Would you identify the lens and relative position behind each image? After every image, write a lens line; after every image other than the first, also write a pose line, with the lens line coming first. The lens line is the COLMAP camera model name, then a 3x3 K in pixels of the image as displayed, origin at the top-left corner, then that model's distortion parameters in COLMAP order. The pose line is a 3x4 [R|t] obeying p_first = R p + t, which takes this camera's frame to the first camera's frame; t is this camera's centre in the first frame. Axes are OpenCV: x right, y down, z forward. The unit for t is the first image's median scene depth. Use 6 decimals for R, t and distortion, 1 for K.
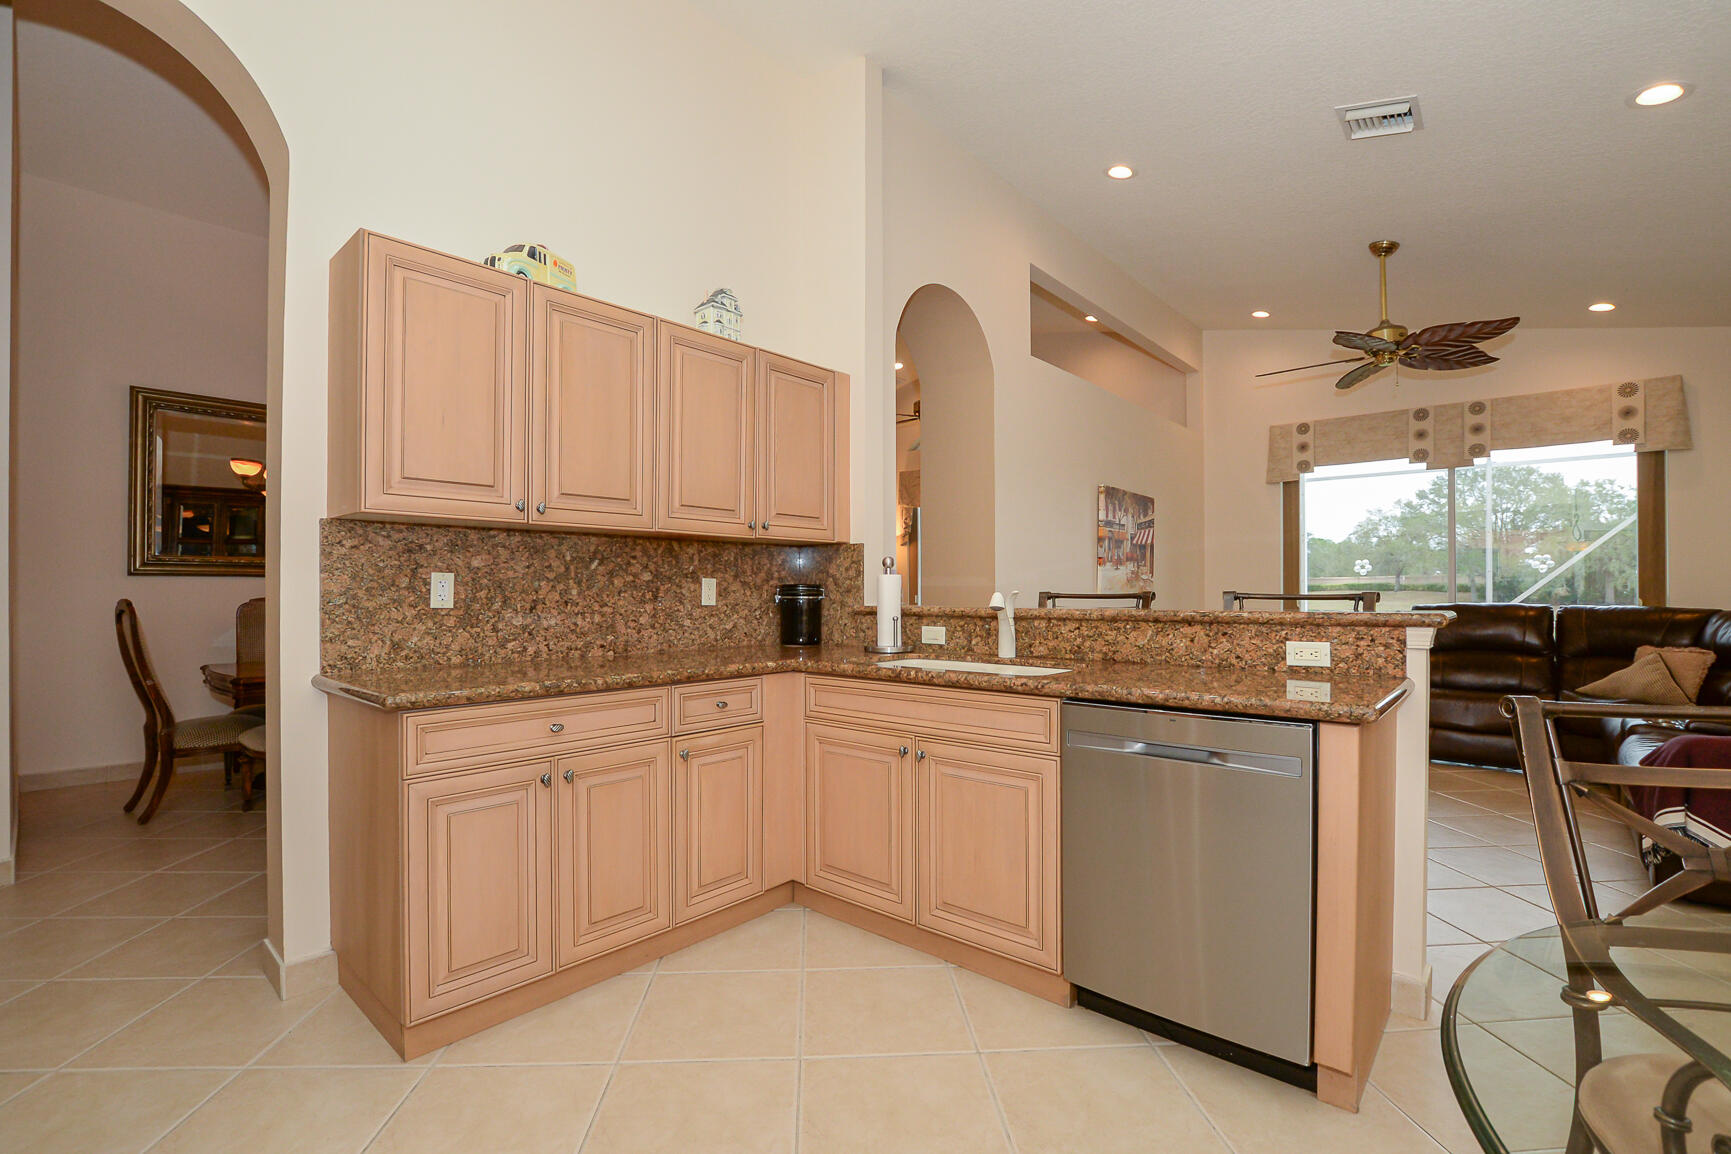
lens RADIAL K [[772.5, 0, 863.9], [0, 772.5, 594.3], [0, 0, 1]] dist [-0.033933, 0.004774]
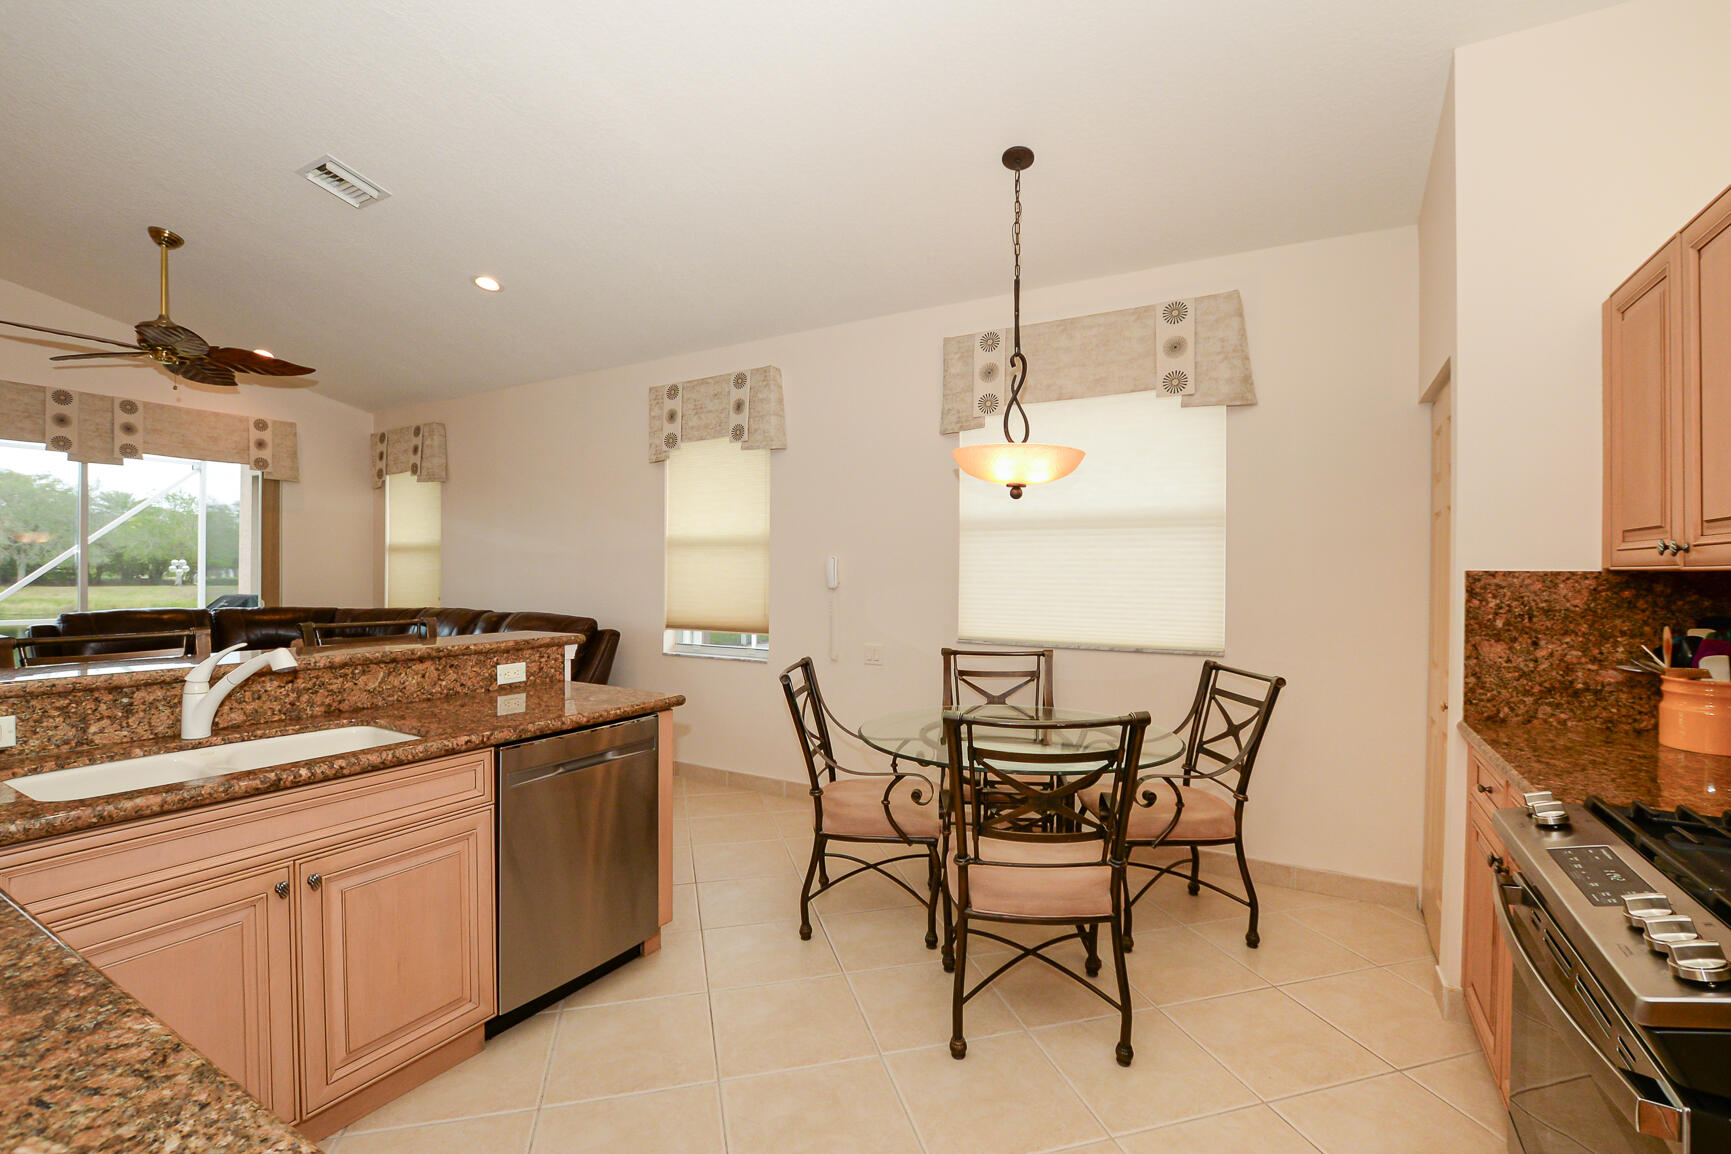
lens RADIAL K [[772.5, 0, 864.4], [0, 772.5, 574.7], [0, 0, 1]] dist [-0.033933, 0.004774]
pose [[-0.193420, -0.002759, 0.981112, -0.345681], [-0.000613, 0.999996, 0.002692, -0.039625], [-0.981116, -0.000081, -0.193421, 0.295710]]
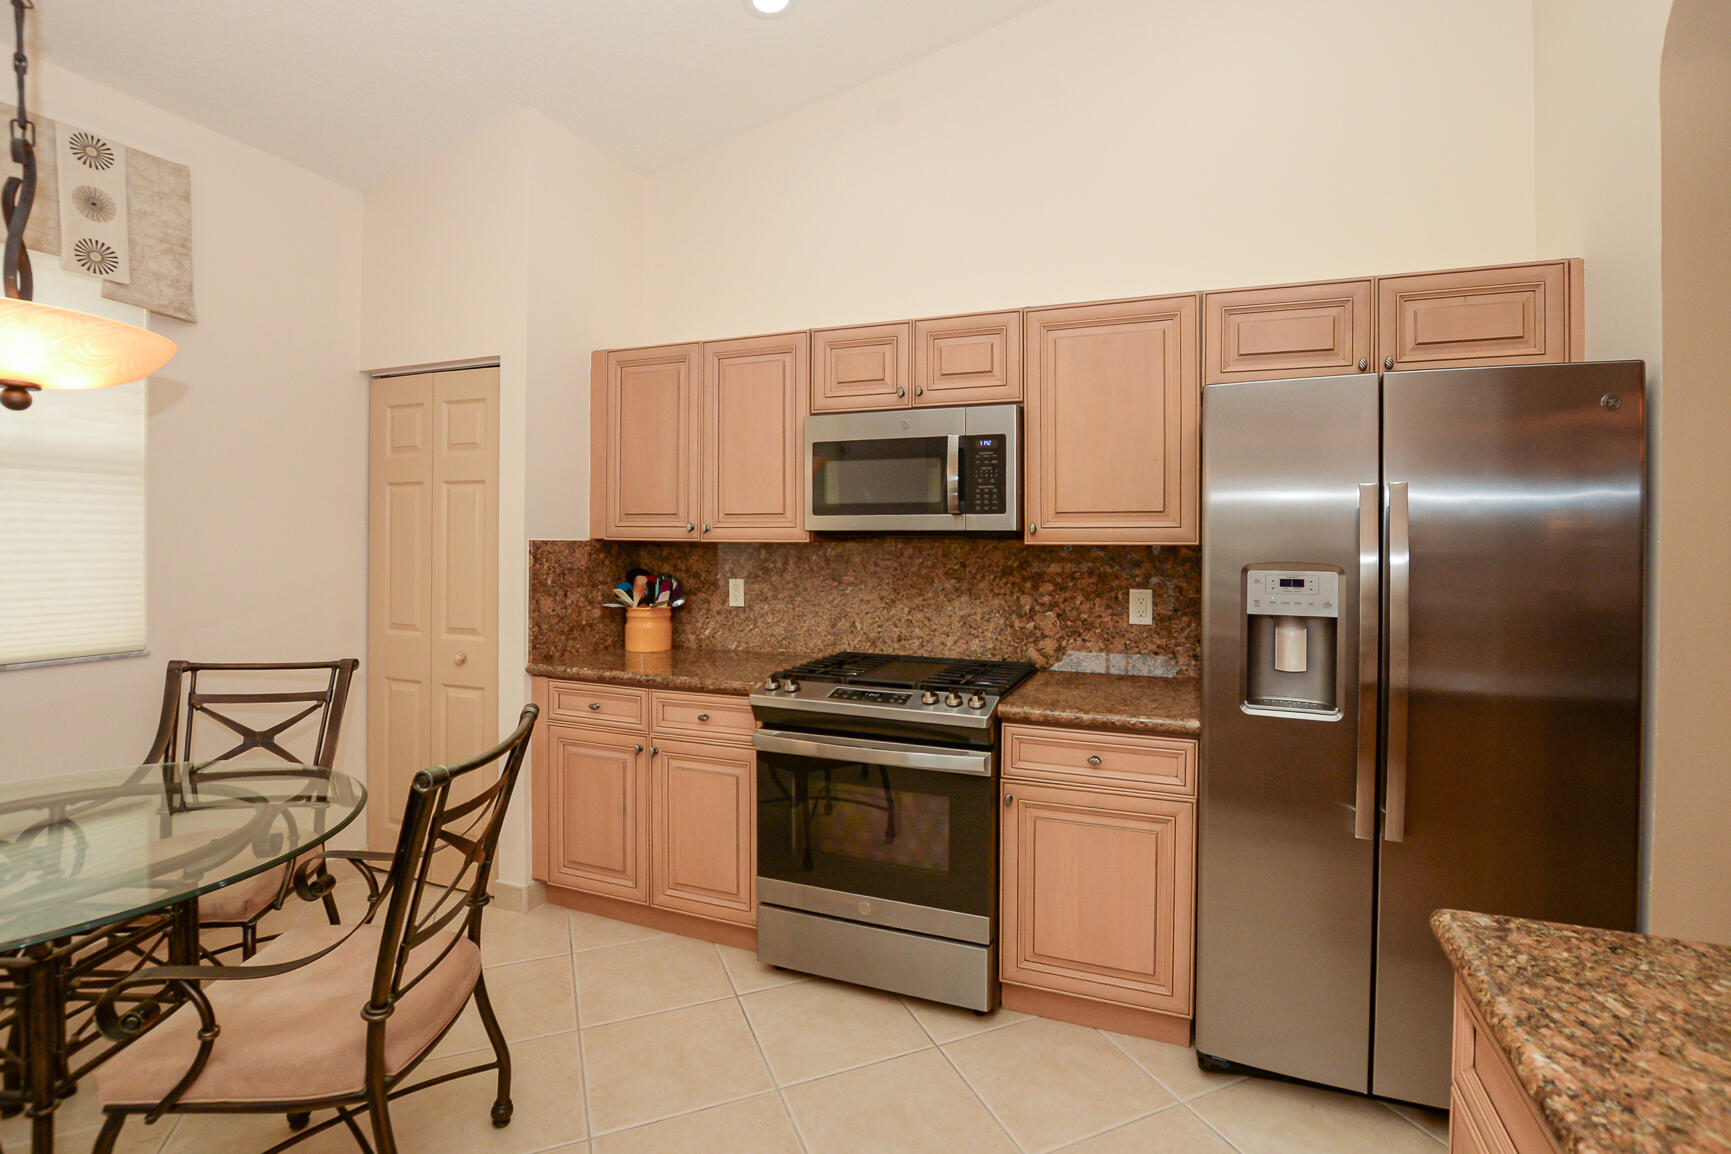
lens RADIAL K [[805.6, 0, 892.6], [0, 805.6, 543.2], [0, 0, 1]] dist [-0.036161, 0.005940]
pose [[-0.937048, -0.003319, -0.349185, -0.019390], [-0.008005, 0.999896, 0.011978, -0.047855], [0.349109, 0.014019, -0.936977, 0.491918]]
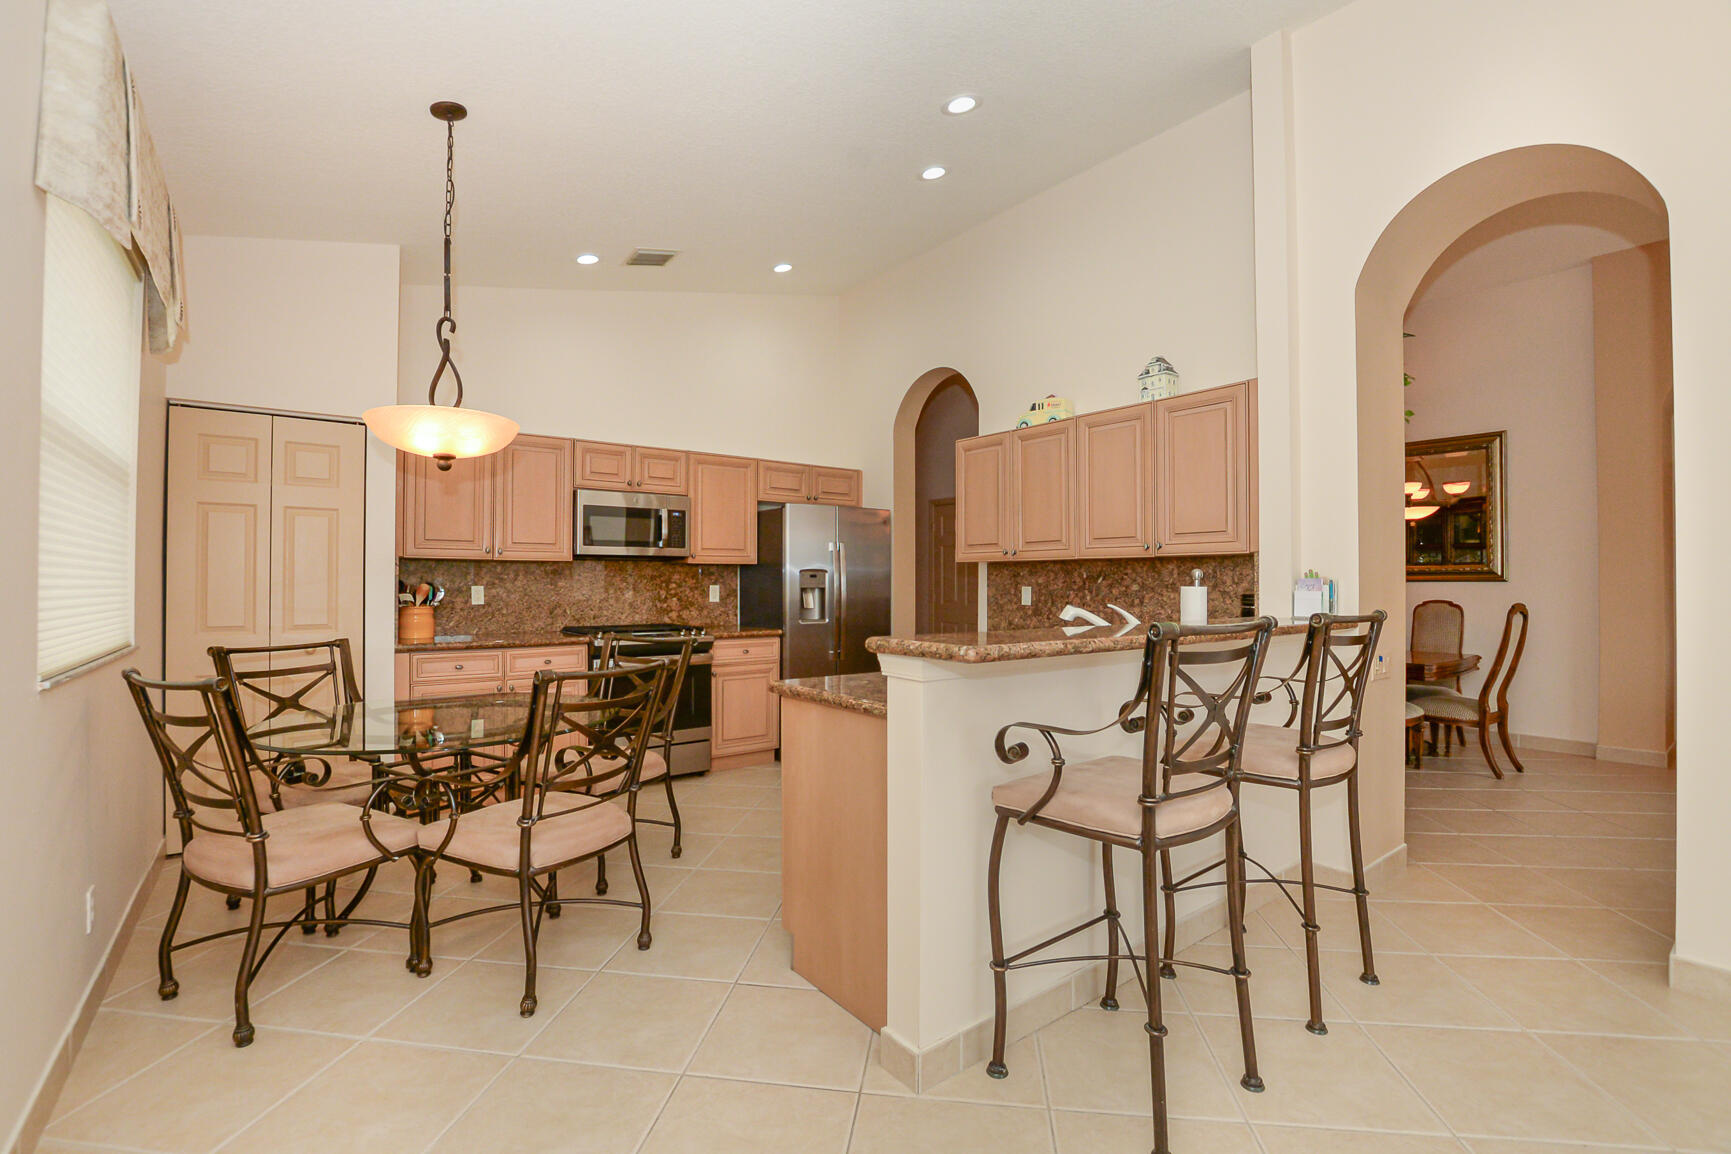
lens RADIAL K [[772.5, 0, 873.9], [0, 772.5, 570.2], [0, 0, 1]] dist [-0.033933, 0.004774]
pose [[-0.181468, -0.016758, -0.983254, 0.692484], [-0.006590, 0.999853, -0.015825, -0.017481], [0.983375, 0.003608, -0.181552, 0.473021]]
